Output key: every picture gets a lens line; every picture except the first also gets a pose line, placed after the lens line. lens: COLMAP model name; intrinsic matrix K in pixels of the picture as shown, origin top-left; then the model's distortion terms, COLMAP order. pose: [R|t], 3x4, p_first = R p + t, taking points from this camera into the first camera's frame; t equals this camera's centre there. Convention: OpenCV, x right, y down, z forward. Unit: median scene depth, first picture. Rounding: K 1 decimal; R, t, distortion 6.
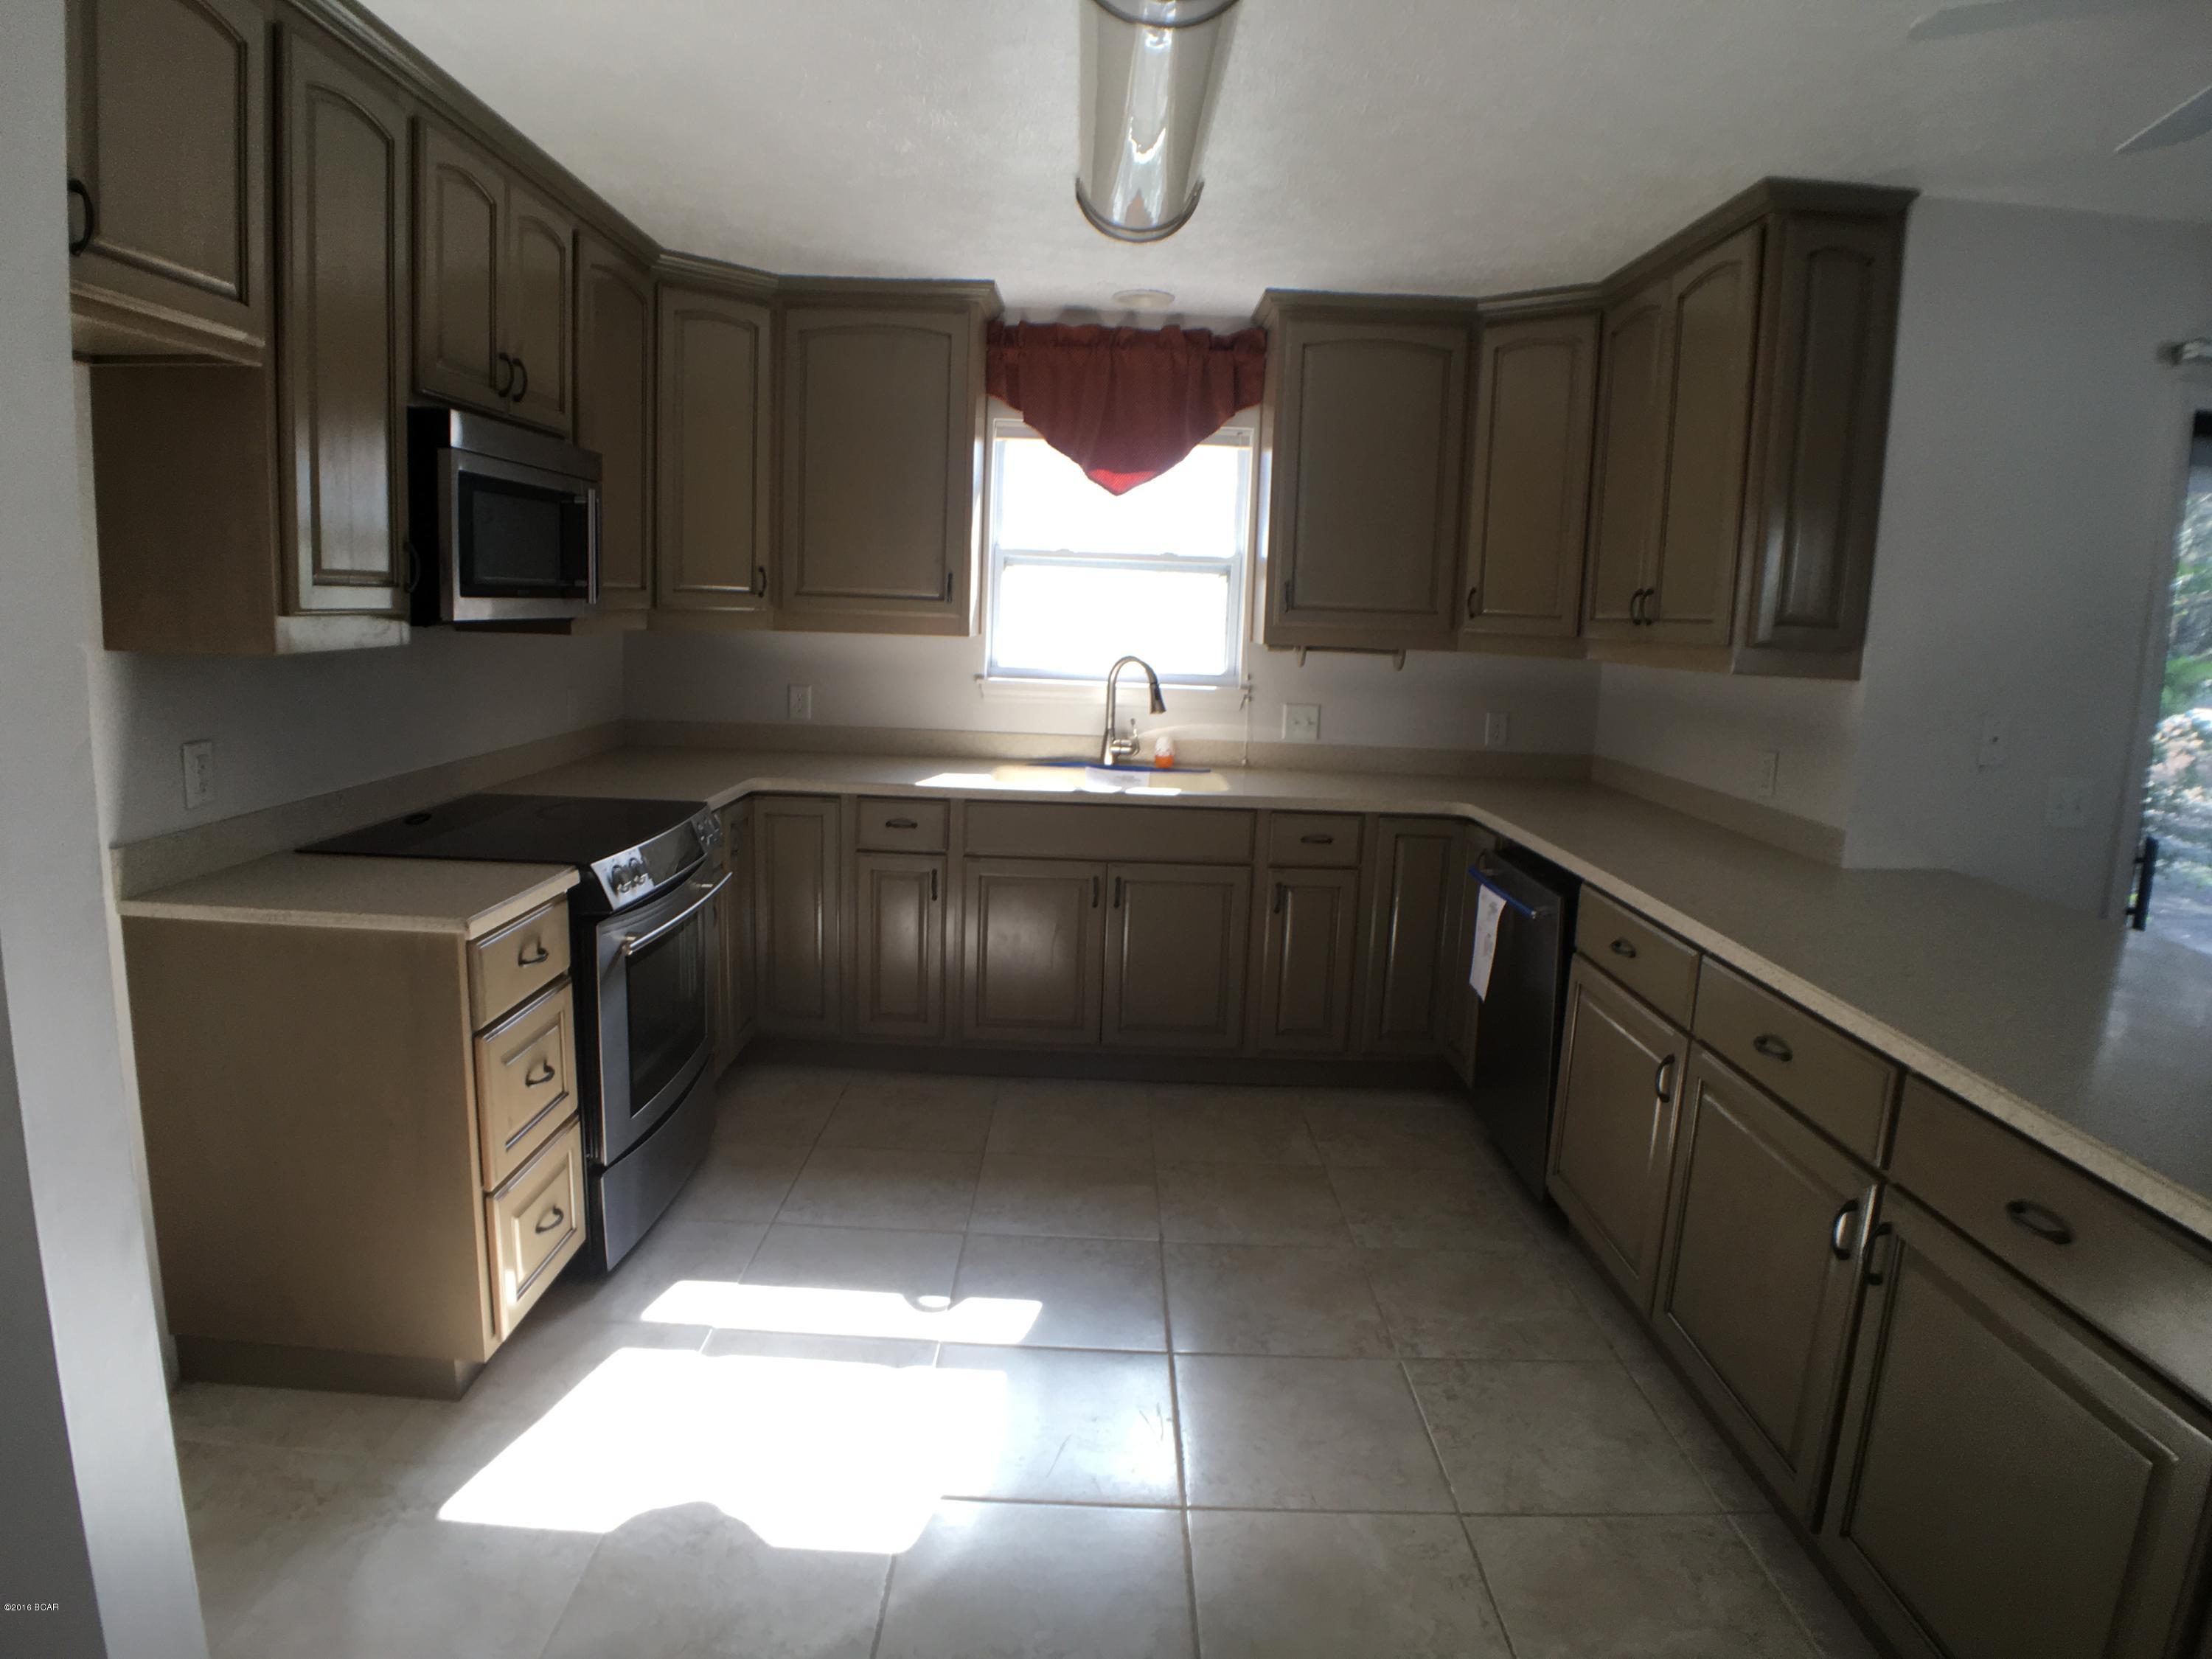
lens RADIAL K [[1325.8, 0, 1100.6], [0, 1325.8, 827.8], [0, 0, 1]] dist [-0.075826, 0.004018]
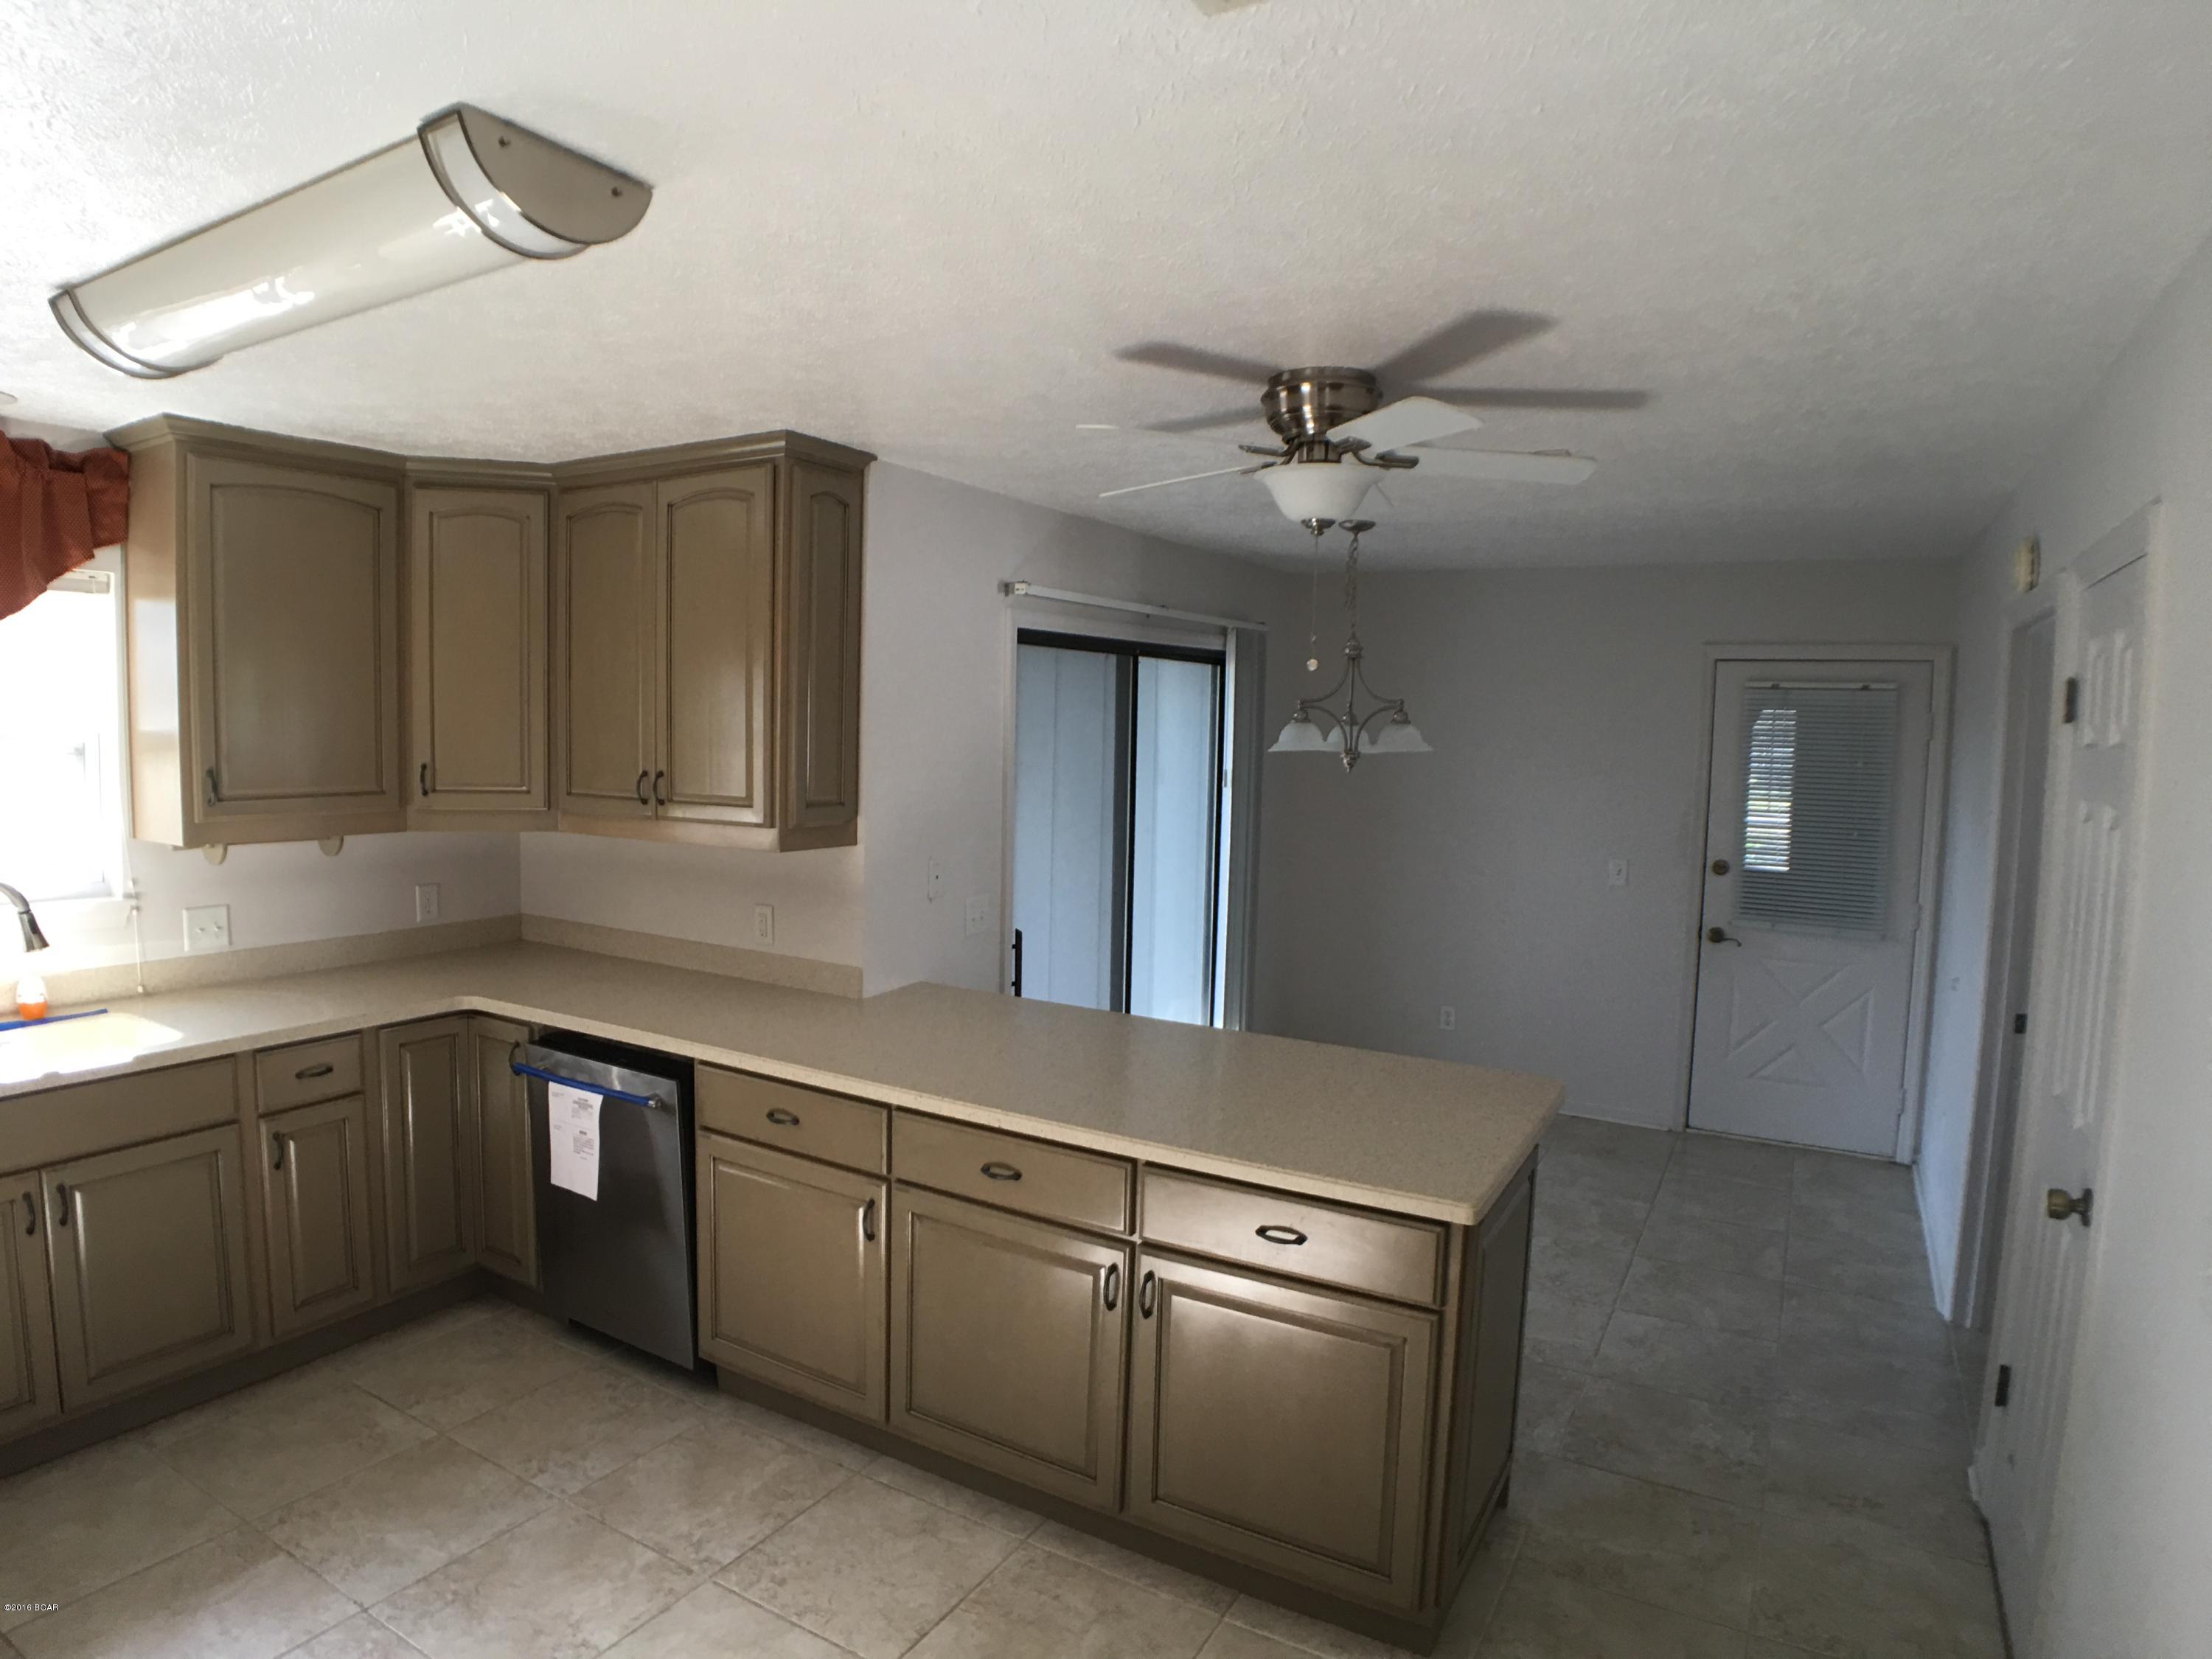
lens RADIAL K [[1325.8, 0, 1103.0], [0, 1325.8, 831.7], [0, 0, 1]] dist [-0.075826, 0.004018]
pose [[0.487406, -0.099496, 0.867488, -0.292933], [0.129140, 0.990775, 0.041078, -0.113120], [-0.863573, 0.092006, 0.495759, 0.136068]]
